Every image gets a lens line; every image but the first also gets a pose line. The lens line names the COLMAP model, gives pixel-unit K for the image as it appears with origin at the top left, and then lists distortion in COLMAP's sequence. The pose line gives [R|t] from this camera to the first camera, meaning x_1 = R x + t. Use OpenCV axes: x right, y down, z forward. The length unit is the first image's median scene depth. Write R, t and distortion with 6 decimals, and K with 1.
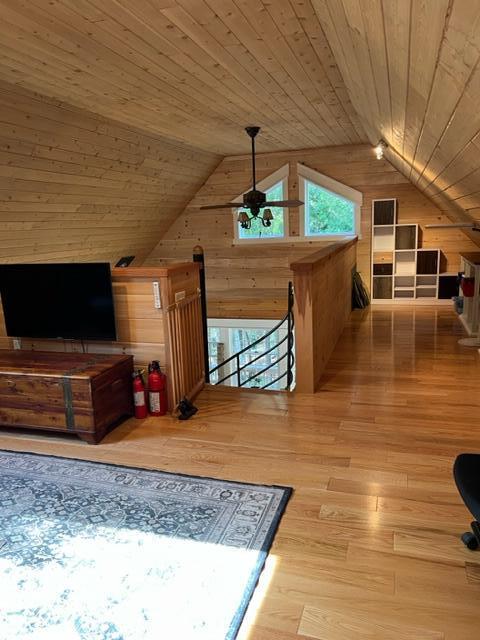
lens RADIAL K [[482.4, 0, 238.8], [0, 482.4, 319.6], [0, 0, 1]] dist [0.055552, -0.055945]
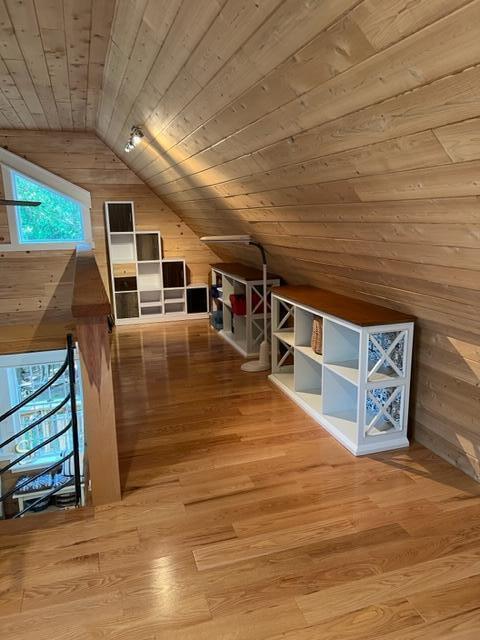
lens RADIAL K [[482.4, 0, 241.3], [0, 482.4, 319.8], [0, 0, 1]] dist [0.055552, -0.055945]
pose [[0.812112, -0.094154, 0.575855, -0.035029], [0.093470, 0.995143, 0.030890, -0.048123], [-0.575967, 0.028739, 0.816968, 0.189758]]
